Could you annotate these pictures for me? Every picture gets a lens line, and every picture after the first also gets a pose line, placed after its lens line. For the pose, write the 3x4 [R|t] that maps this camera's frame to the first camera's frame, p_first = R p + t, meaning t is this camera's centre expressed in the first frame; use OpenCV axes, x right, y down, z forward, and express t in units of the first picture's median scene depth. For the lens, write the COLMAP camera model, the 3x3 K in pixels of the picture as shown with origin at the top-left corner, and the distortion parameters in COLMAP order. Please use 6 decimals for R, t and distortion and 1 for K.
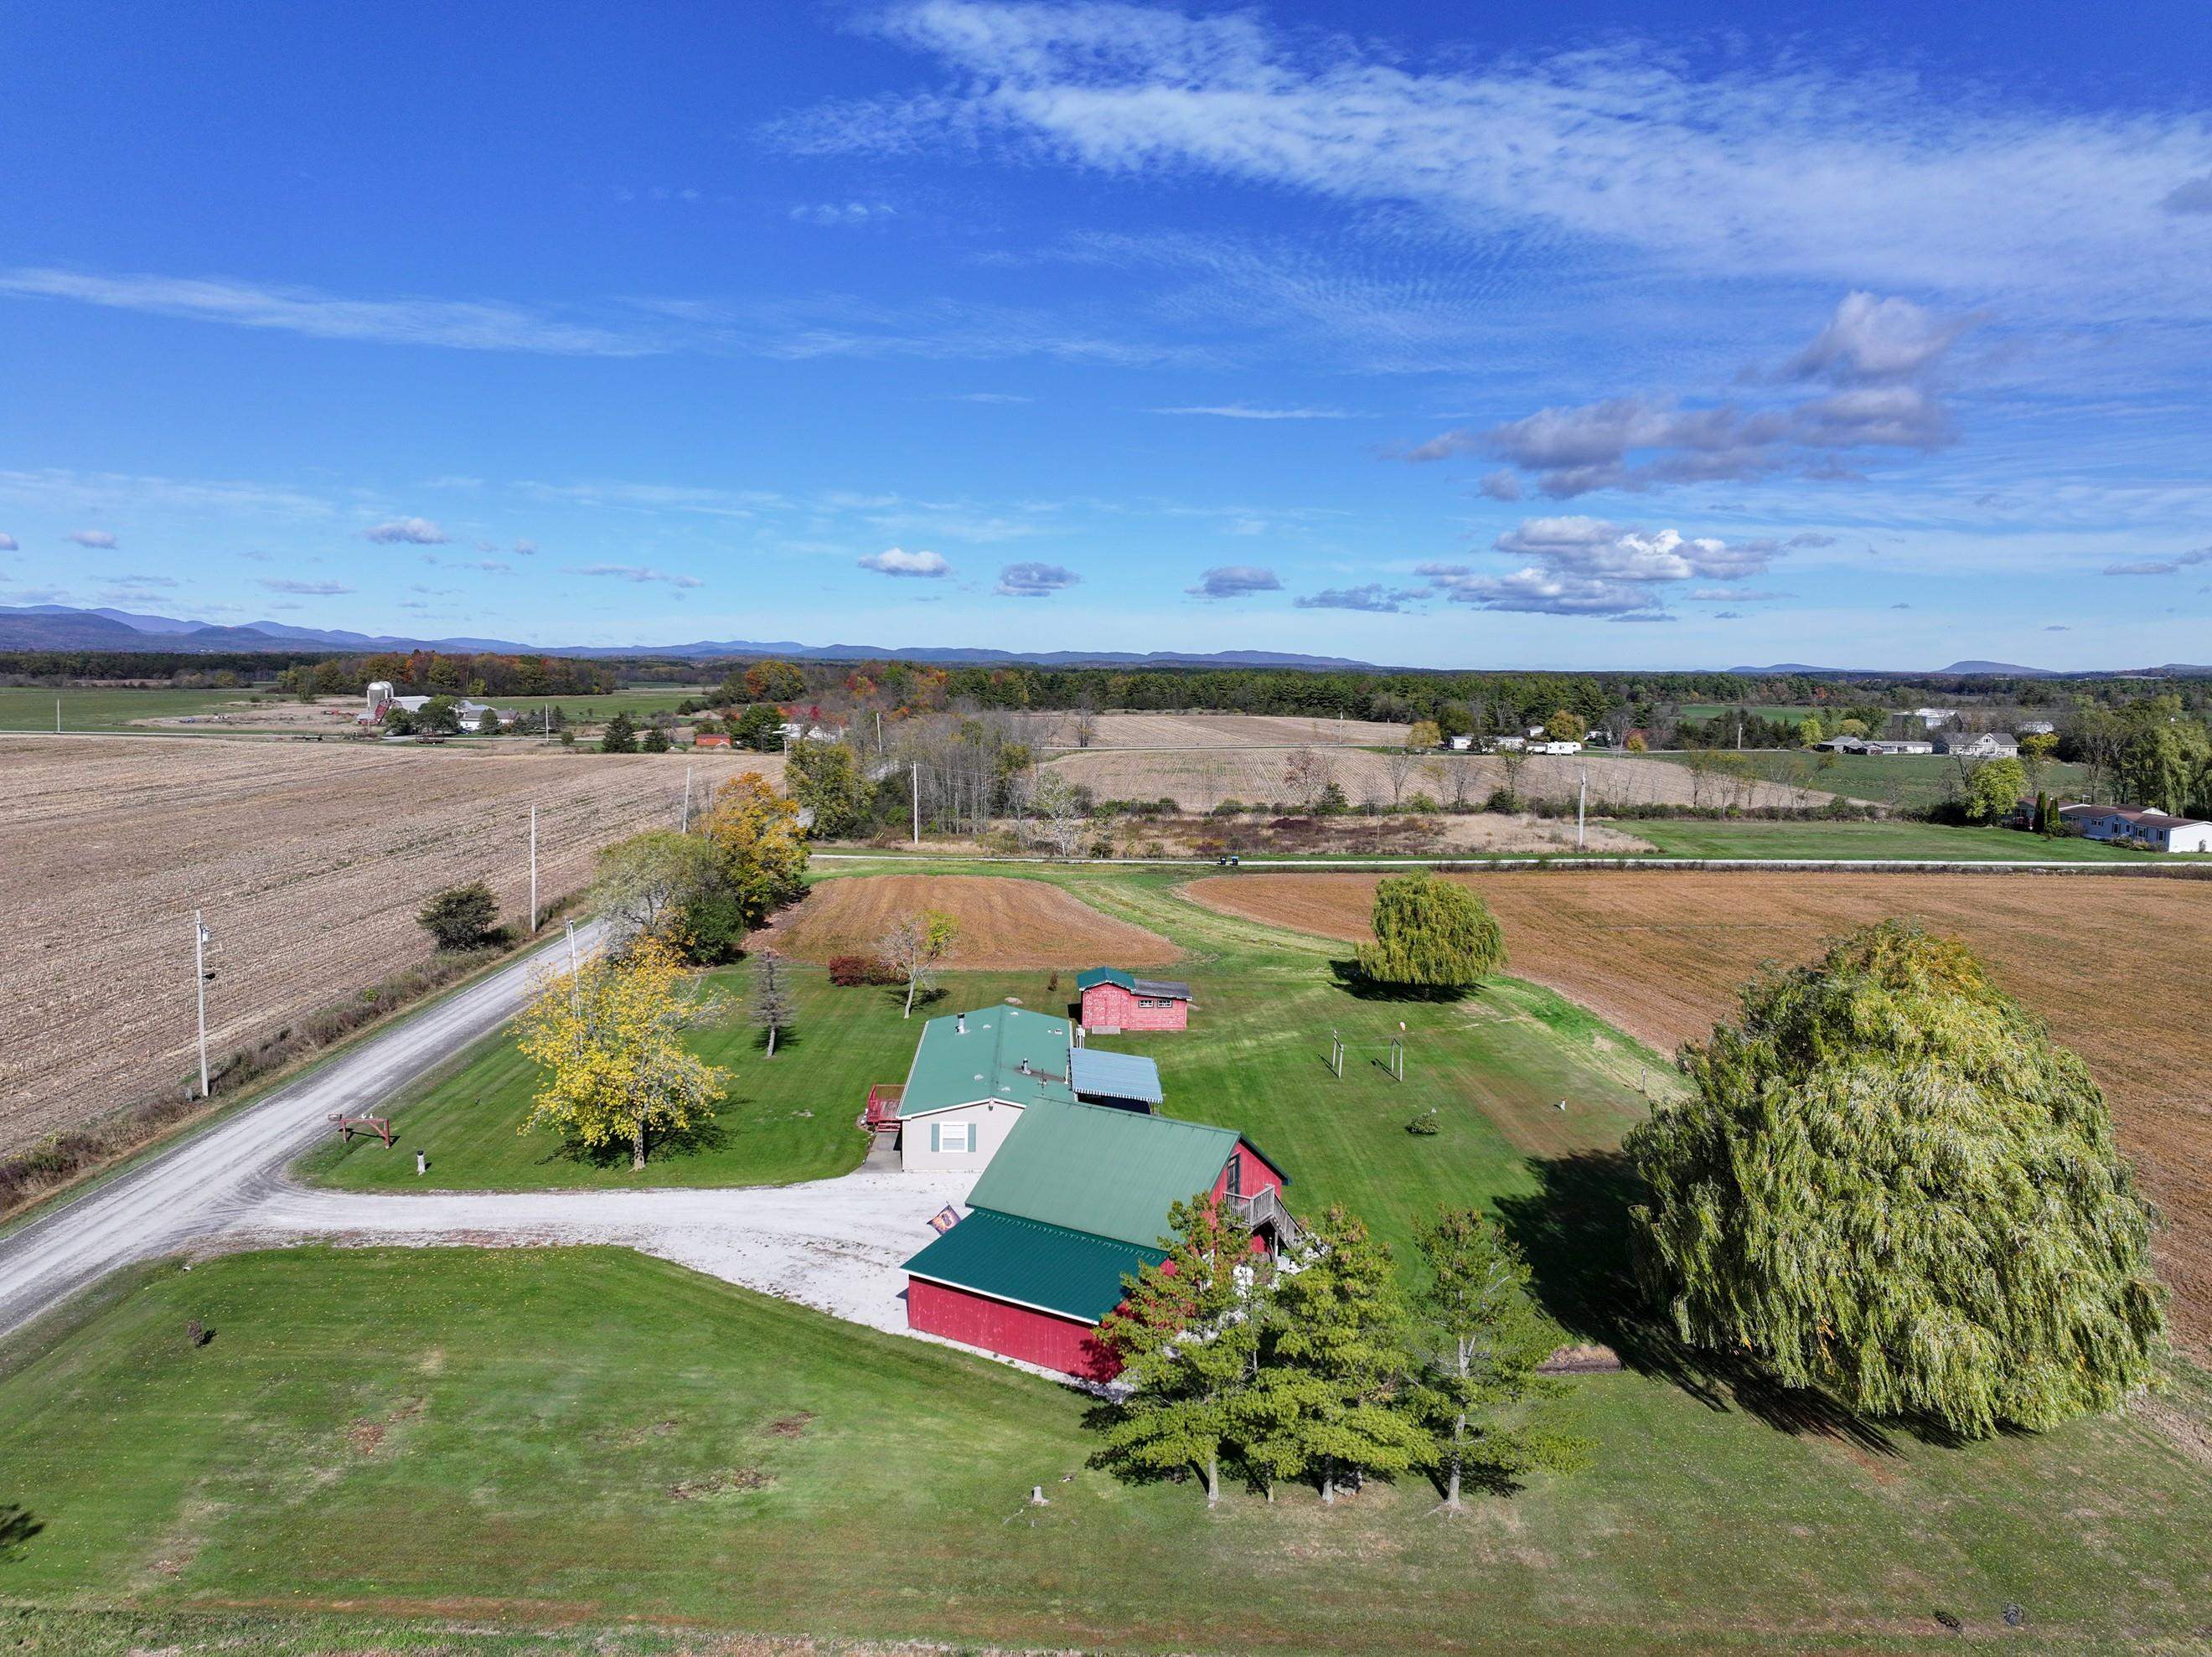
lens RADIAL K [[1545.9, 0, 1114.6], [0, 1545.9, 872.4], [0, 0, 1]] dist [0.002291, 0.007346]
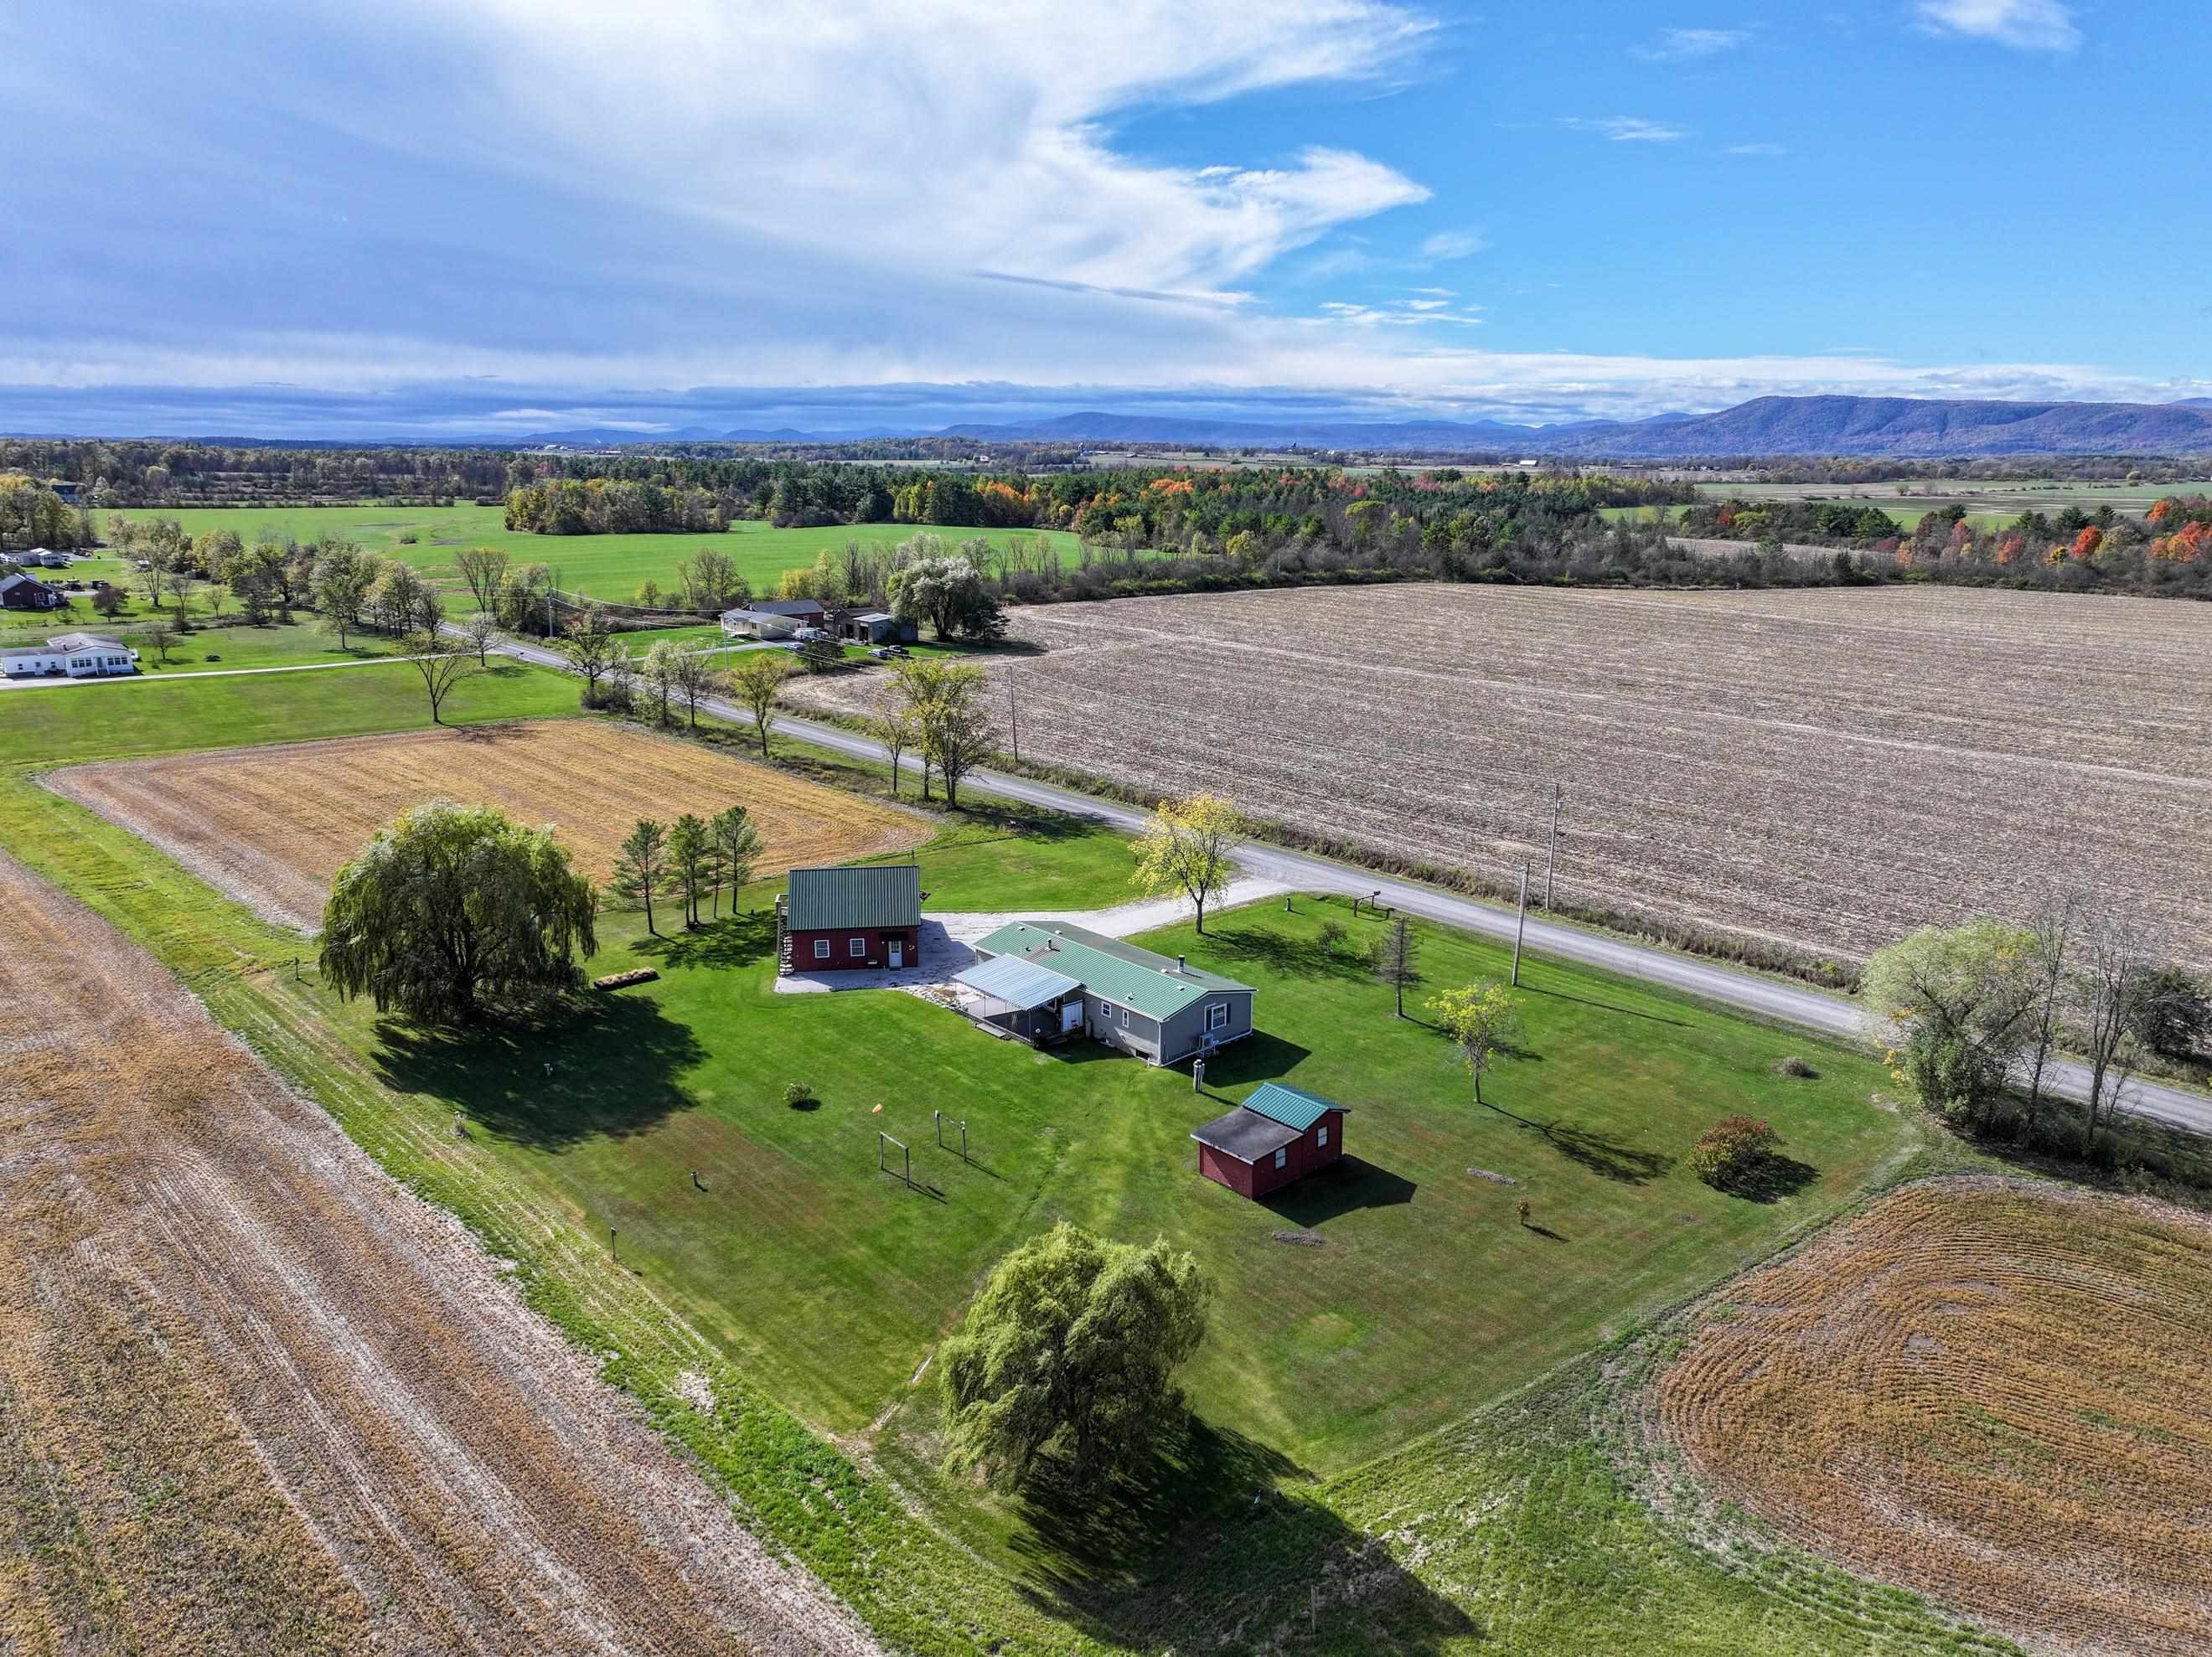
lens RADIAL K [[1538.4, 0, 1106.0], [0, 1538.4, 828.5], [0, 0, 1]] dist [0.007768, 0.003044]
pose [[-0.779042, 0.136039, -0.612035, 0.508359], [-0.095638, 0.938968, 0.330442, -0.298926], [0.619635, 0.315962, -0.718485, 1.404115]]
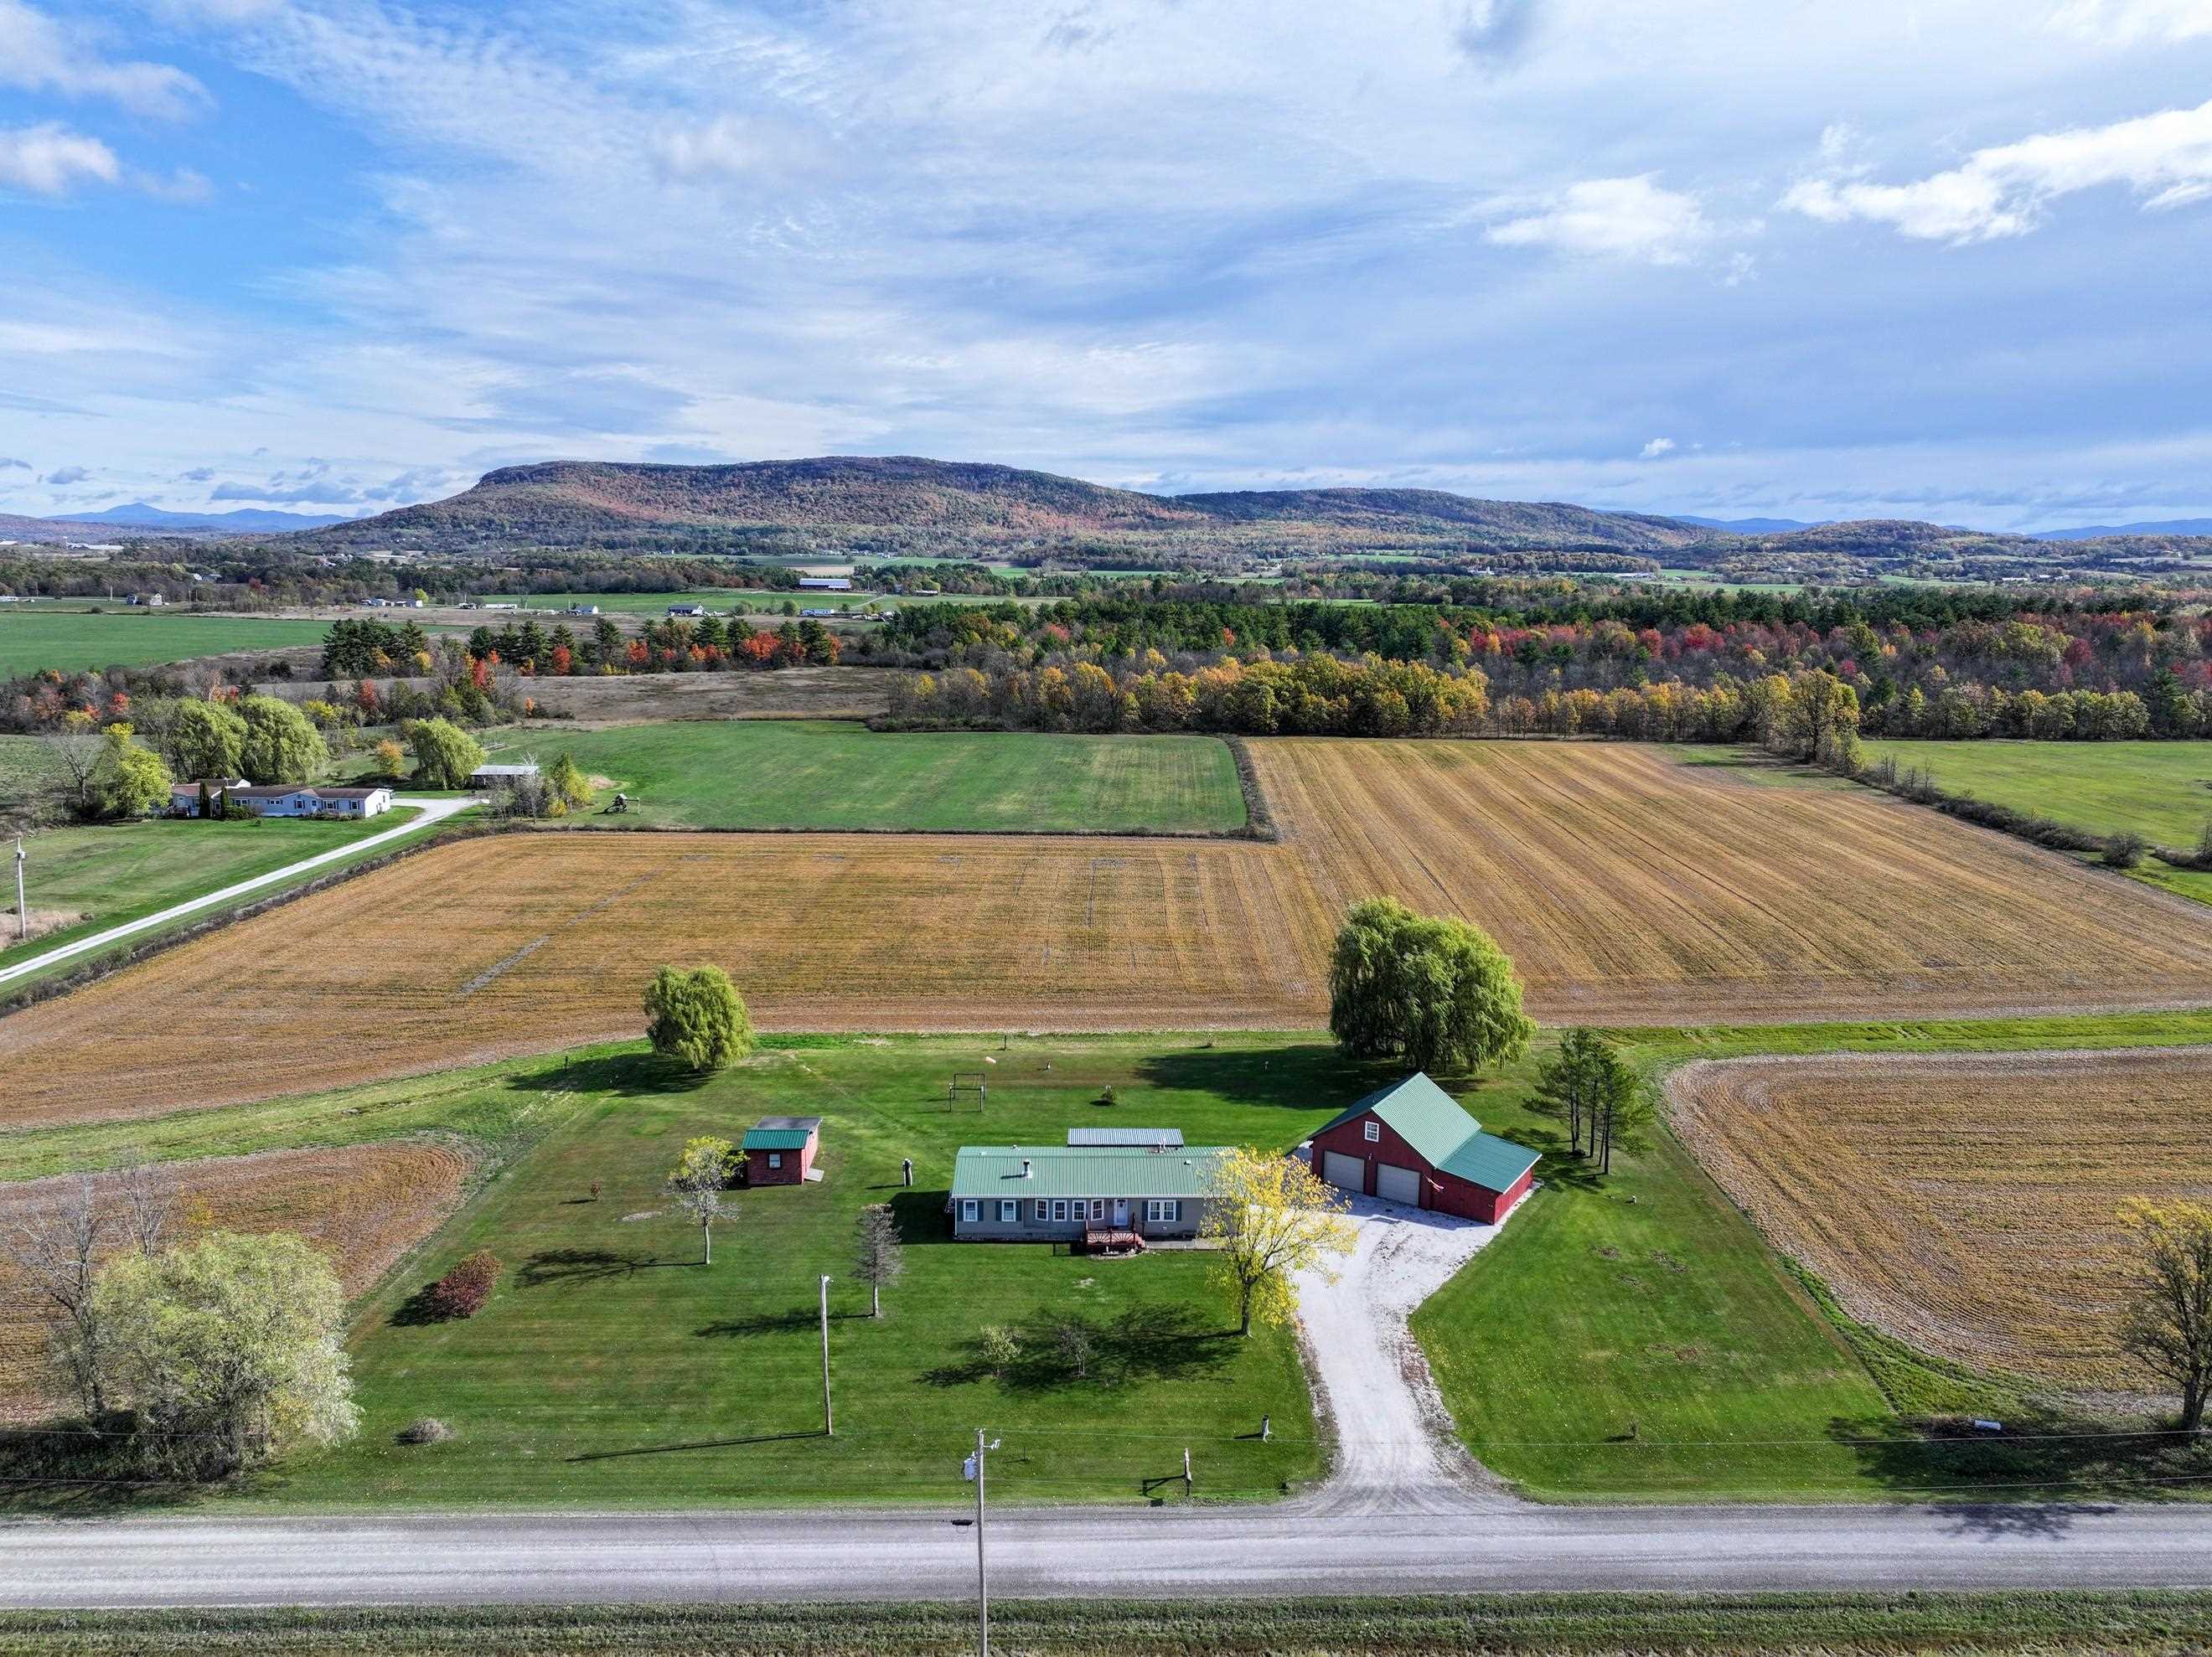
lens RADIAL K [[1551.7, 0, 1114.0], [0, 1551.7, 815.0], [0, 0, 1]] dist [0.006375, 0.003588]
pose [[0.015726, -0.174452, 0.984540, -0.969592], [0.120057, 0.977867, 0.171352, -0.287768], [-0.992642, 0.115506, 0.036323, 0.683506]]
